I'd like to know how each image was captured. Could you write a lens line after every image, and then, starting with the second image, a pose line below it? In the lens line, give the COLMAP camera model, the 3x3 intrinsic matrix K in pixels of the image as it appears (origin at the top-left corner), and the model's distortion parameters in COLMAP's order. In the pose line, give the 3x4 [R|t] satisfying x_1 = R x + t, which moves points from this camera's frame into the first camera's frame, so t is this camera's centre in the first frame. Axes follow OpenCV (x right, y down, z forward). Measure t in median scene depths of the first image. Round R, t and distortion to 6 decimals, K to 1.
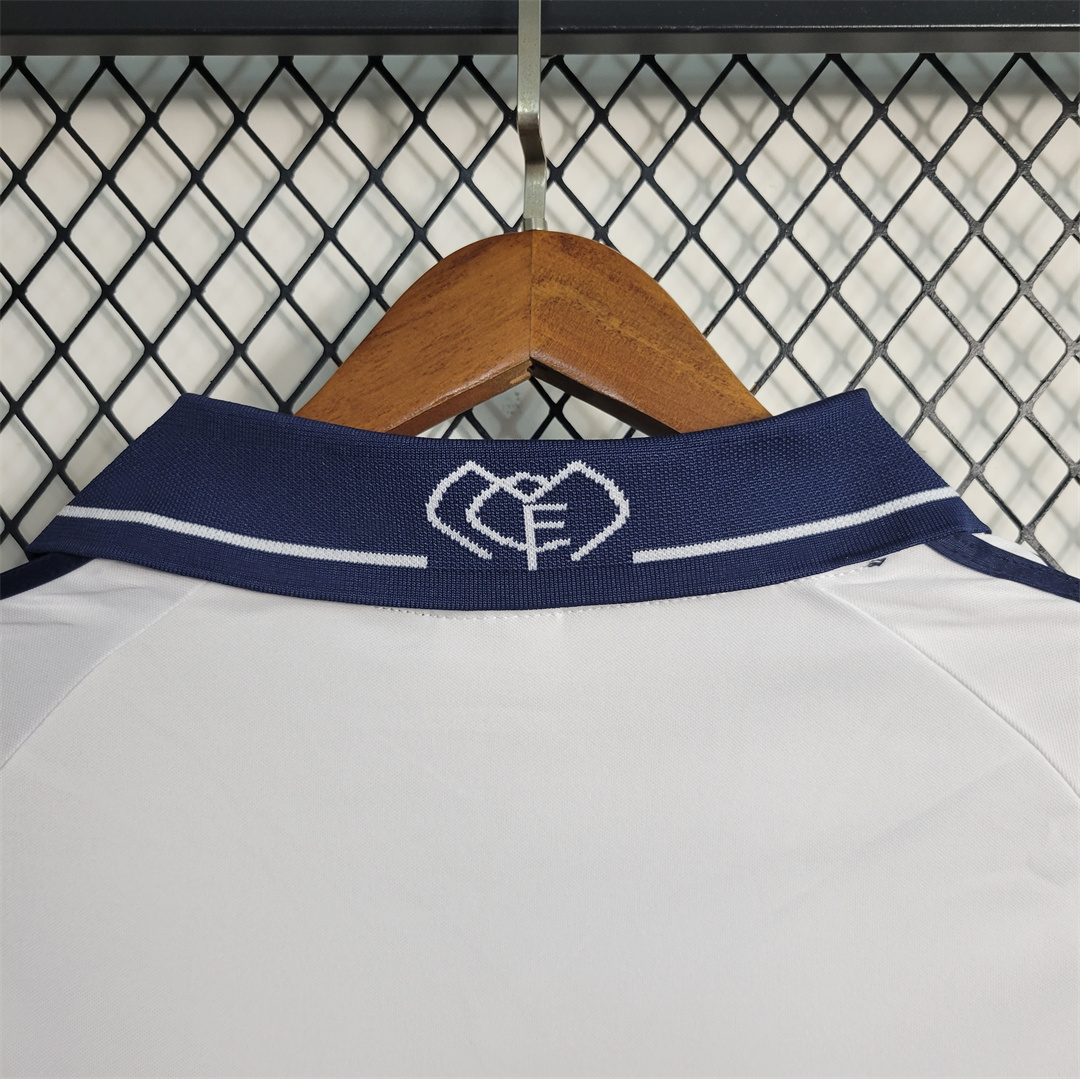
lens RADIAL K [[1084.1, 0, 539.0], [0, 1084.1, 532.7], [0, 0, 1]] dist [0.010574, 0.000000]
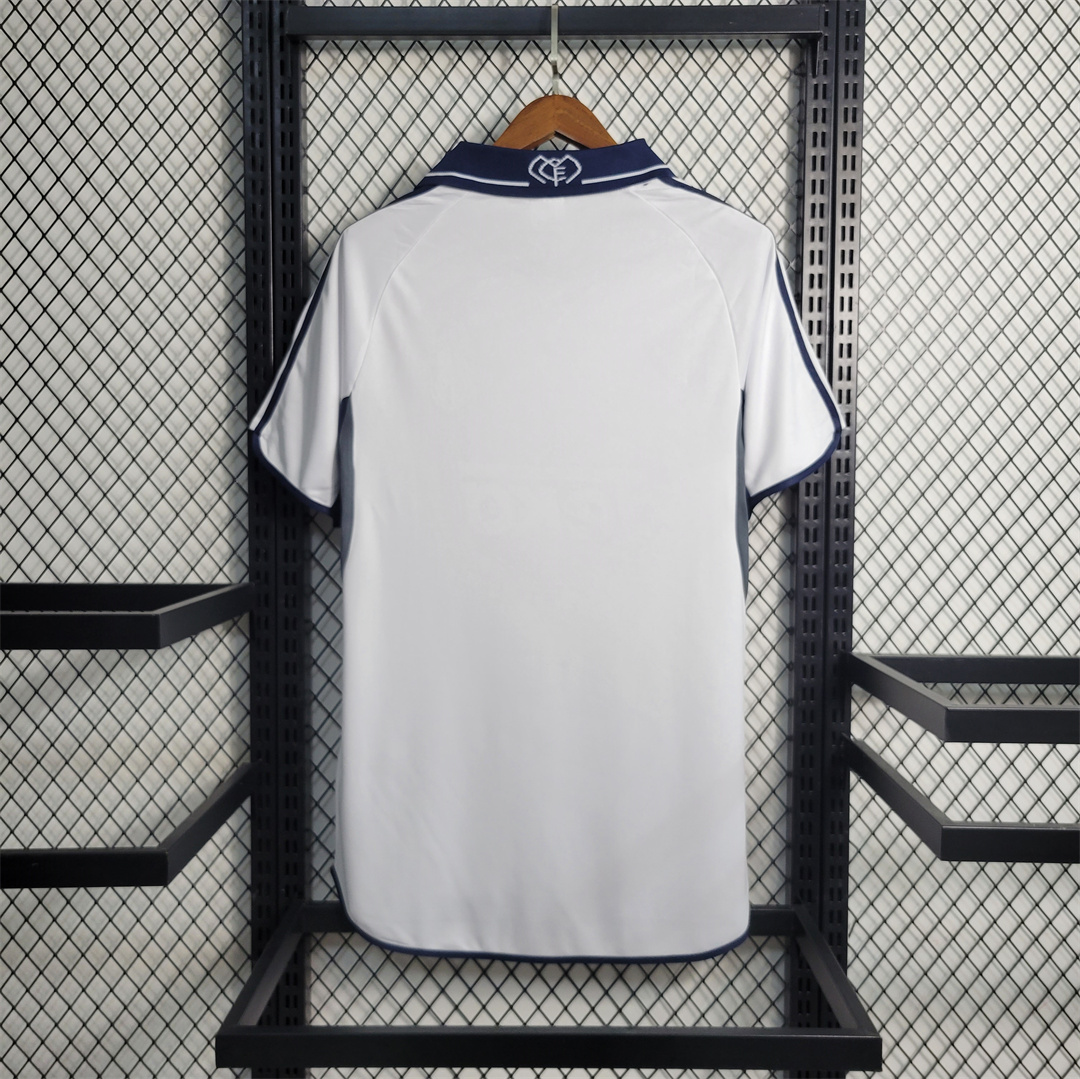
lens RADIAL K [[1084.1, 0, 542.8], [0, 1084.1, 544.4], [0, 0, 1]] dist [0.010574, 0.000000]
pose [[0.999866, -0.006569, 0.014995, -0.093584], [0.004829, 0.993558, 0.113220, 0.675157], [-0.015642, -0.113132, 0.993457, -2.326934]]
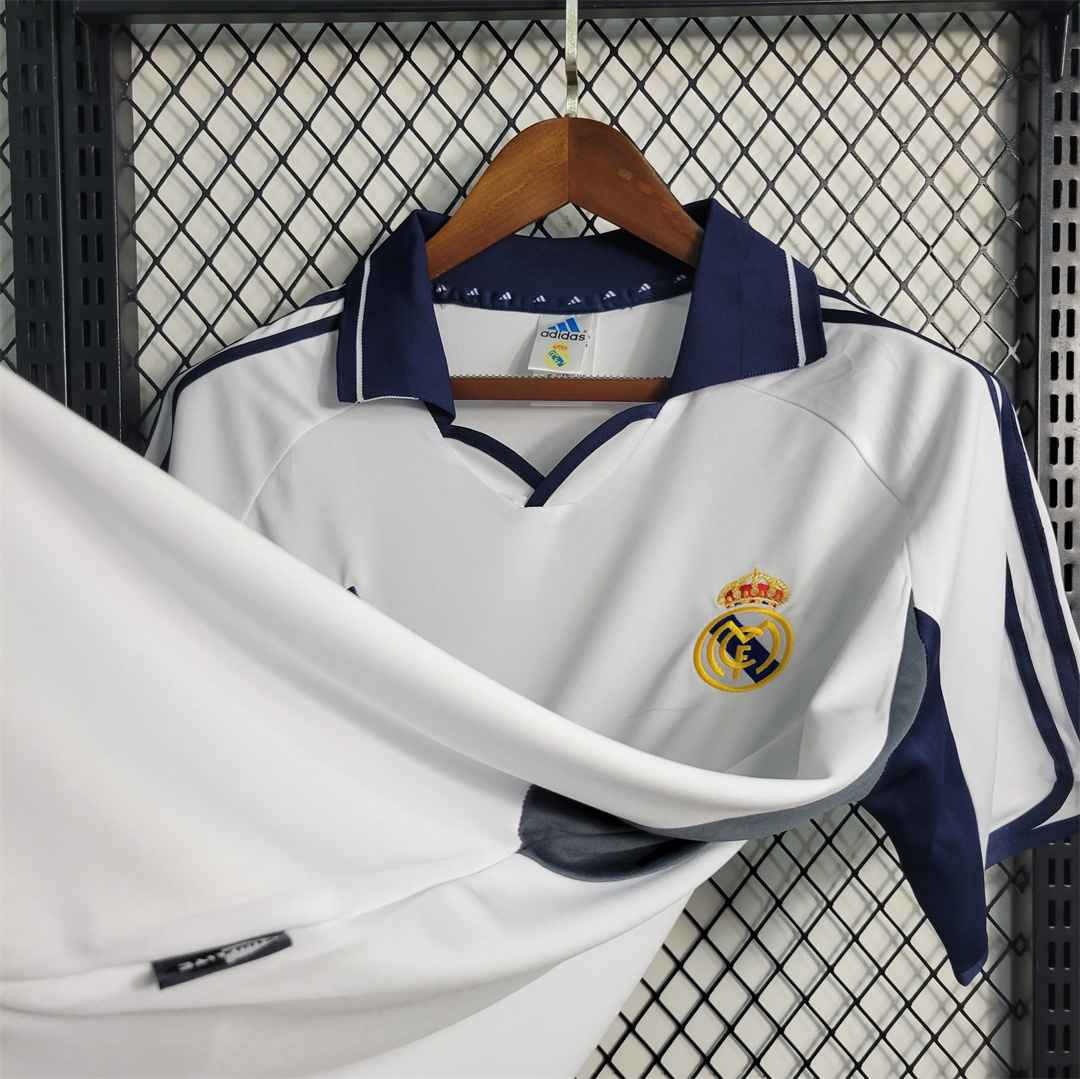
lens RADIAL K [[1084.1, 0, 546.1], [0, 1084.1, 535.8], [0, 0, 1]] dist [0.010574, 0.000000]
pose [[0.999759, -0.017930, 0.012677, -0.089485], [0.016653, 0.995386, 0.094500, 0.230329], [-0.014313, -0.094266, 0.995444, -0.829983]]
